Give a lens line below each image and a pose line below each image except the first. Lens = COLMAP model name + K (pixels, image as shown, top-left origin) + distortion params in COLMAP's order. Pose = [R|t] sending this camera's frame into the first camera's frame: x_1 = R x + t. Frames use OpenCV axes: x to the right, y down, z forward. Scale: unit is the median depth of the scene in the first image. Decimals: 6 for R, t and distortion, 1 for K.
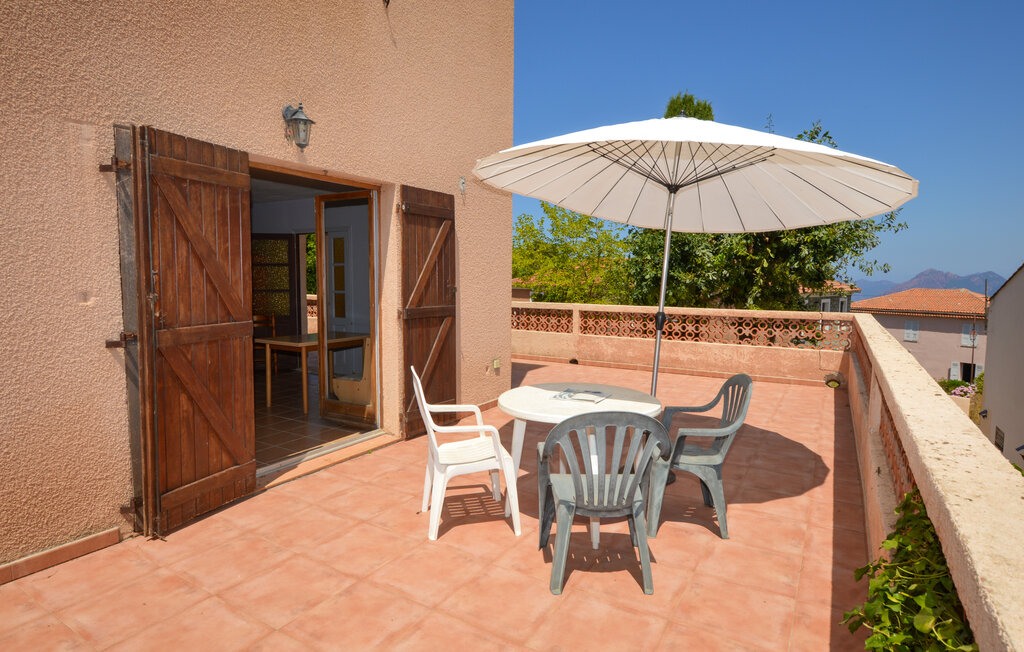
lens RADIAL K [[549.8, 0, 519.9], [0, 549.8, 322.7], [0, 0, 1]] dist [-0.024167, 0.000757]
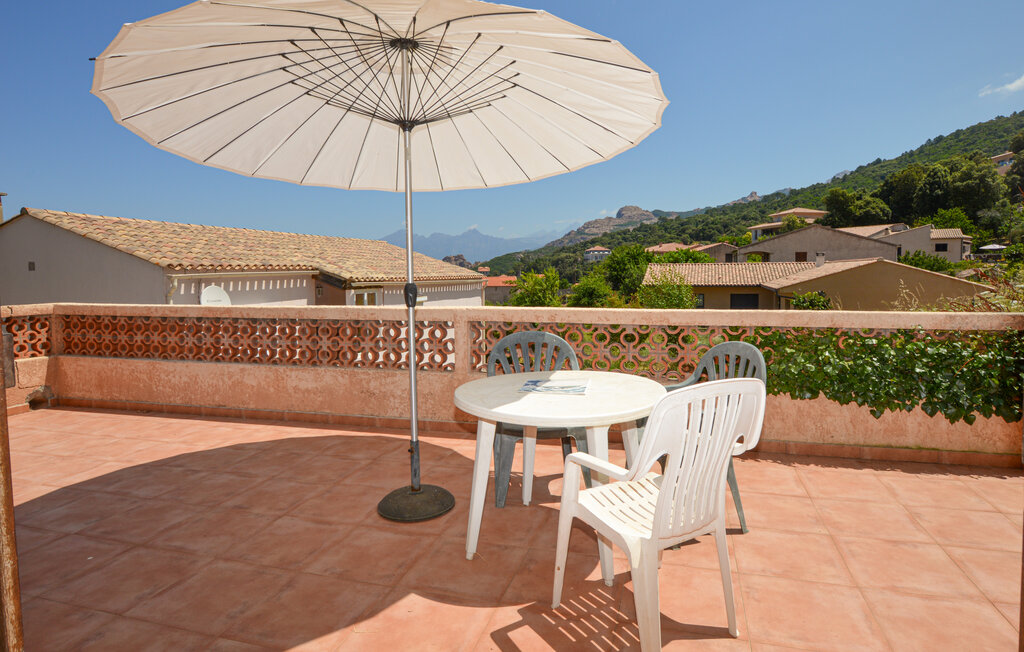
lens RADIAL K [[549.8, 0, 519.9], [0, 549.8, 322.7], [0, 0, 1]] dist [-0.024167, 0.000757]
pose [[-0.245043, -0.085859, 0.965703, -0.582431], [0.086469, 0.990166, 0.109976, -0.039310], [-0.965649, 0.110452, -0.235209, 1.167207]]
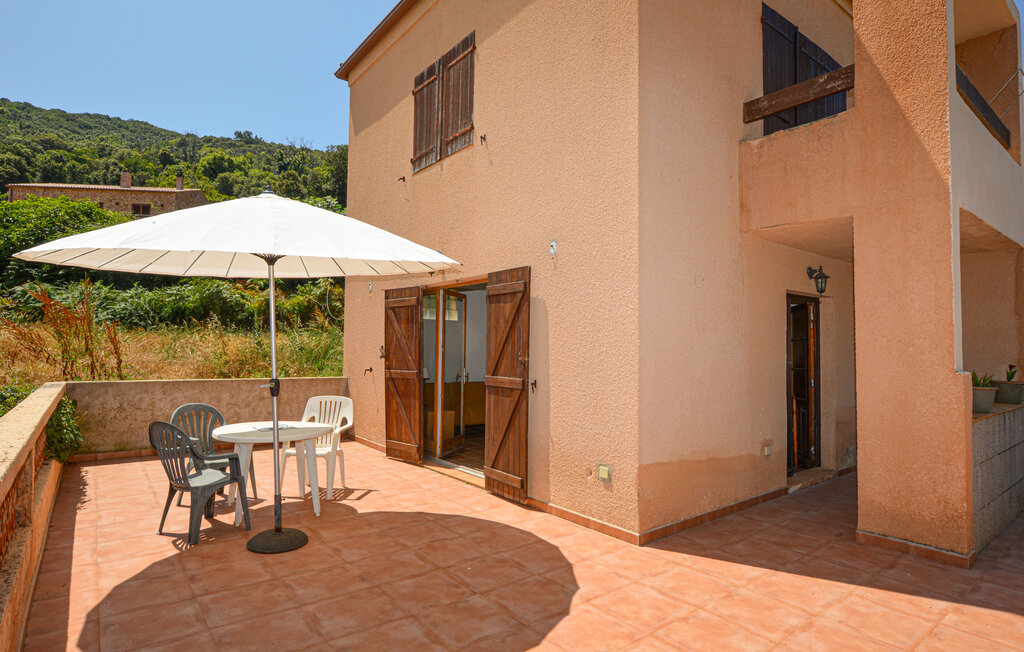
lens RADIAL K [[549.8, 0, 519.9], [0, 549.8, 322.7], [0, 0, 1]] dist [-0.024167, 0.000757]
pose [[-0.364287, -0.055723, -0.929618, 1.177164], [-0.091373, 0.995531, -0.023868, -0.158594], [0.926794, 0.076247, -0.367750, 2.018166]]
